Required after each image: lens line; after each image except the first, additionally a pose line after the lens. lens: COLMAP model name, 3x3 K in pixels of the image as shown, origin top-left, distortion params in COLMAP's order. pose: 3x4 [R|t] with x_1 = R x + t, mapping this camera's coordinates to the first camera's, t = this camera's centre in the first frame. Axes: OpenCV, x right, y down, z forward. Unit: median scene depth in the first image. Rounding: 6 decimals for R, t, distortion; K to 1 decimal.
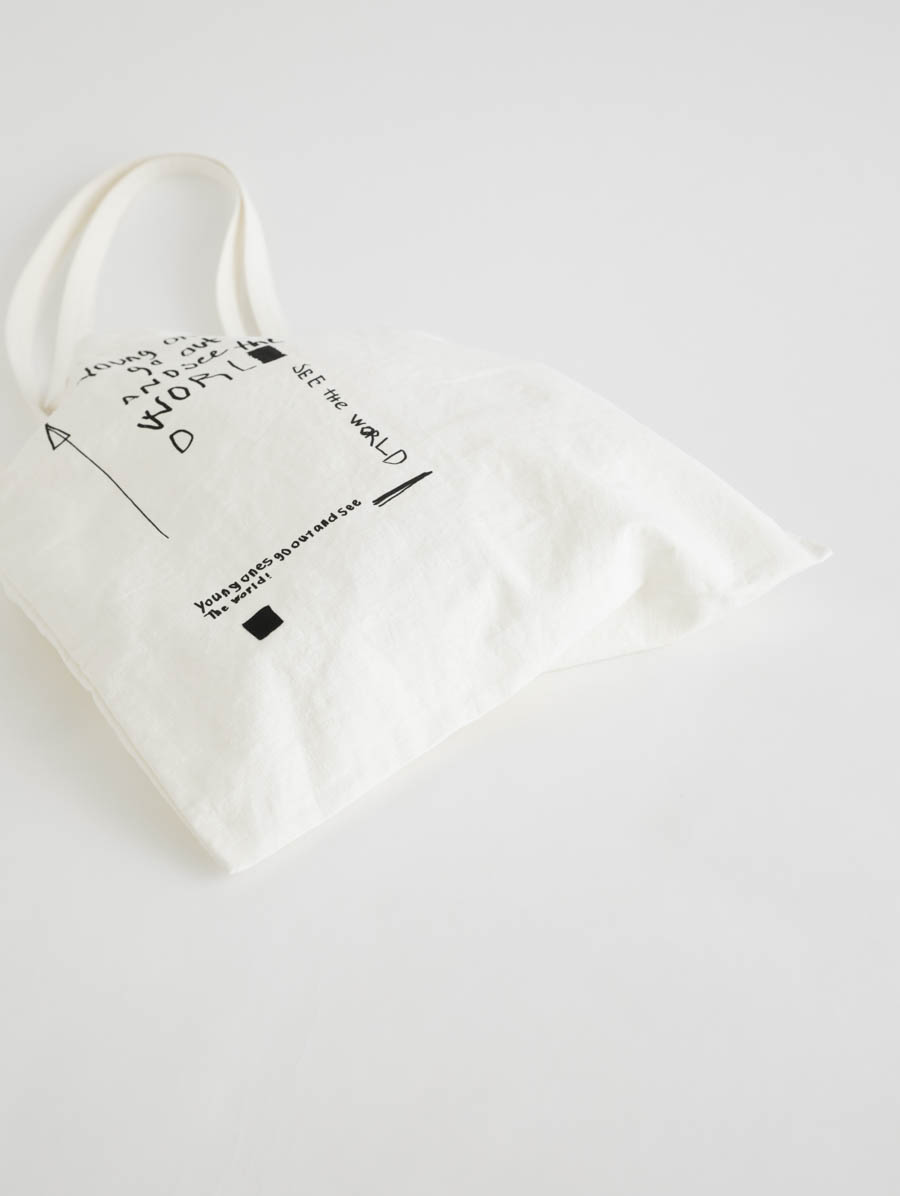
lens RADIAL K [[1675.5, 0, 450.0], [0, 1675.5, 598.0], [0, 0, 1]] dist [-0.006640, 0.015898]
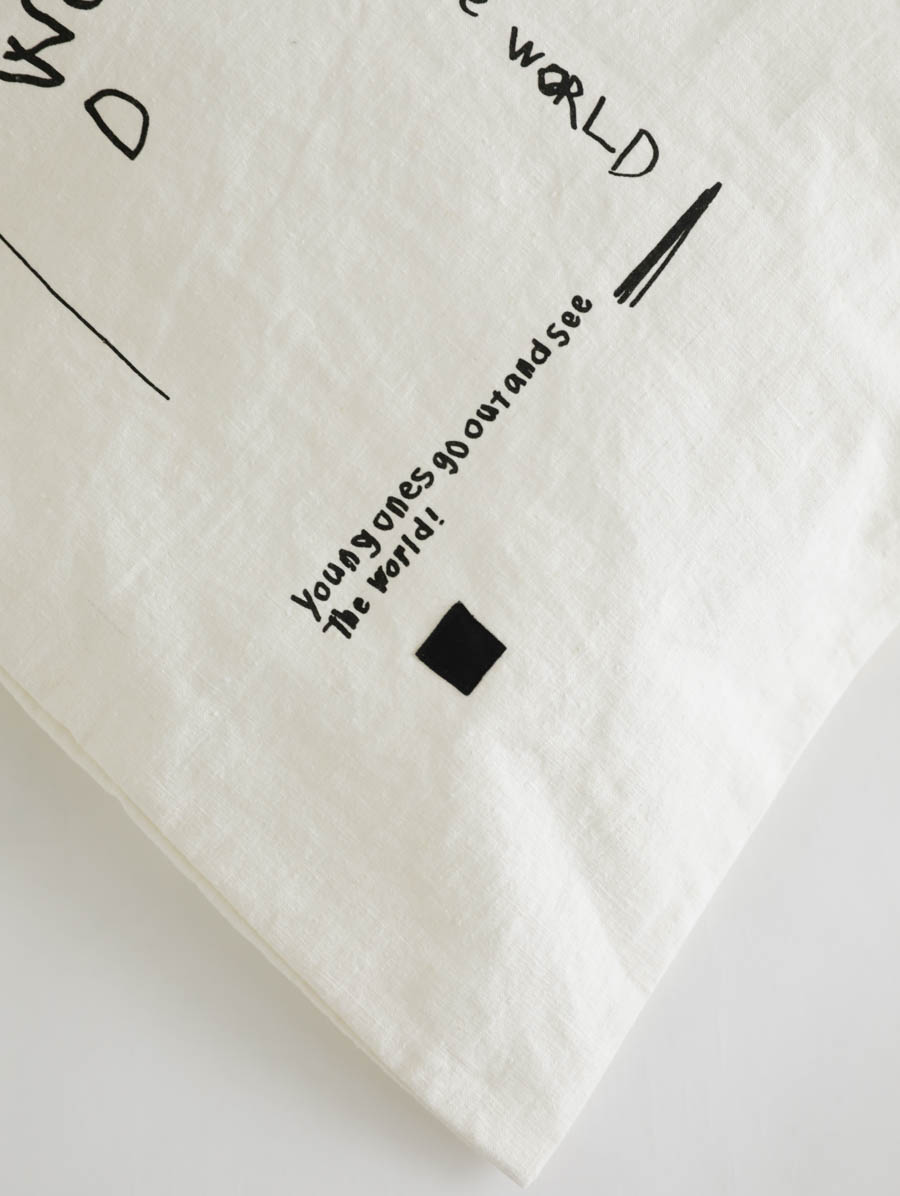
lens RADIAL K [[2320.2, 0, 450.0], [0, 2320.2, 598.0], [0, 0, 1]] dist [0.034855, 0.141142]
pose [[0.977810, -0.178596, 0.109507, -0.179604], [0.077561, 0.794195, 0.602693, -0.389067], [-0.194609, -0.580826, 0.790423, 0.464511]]
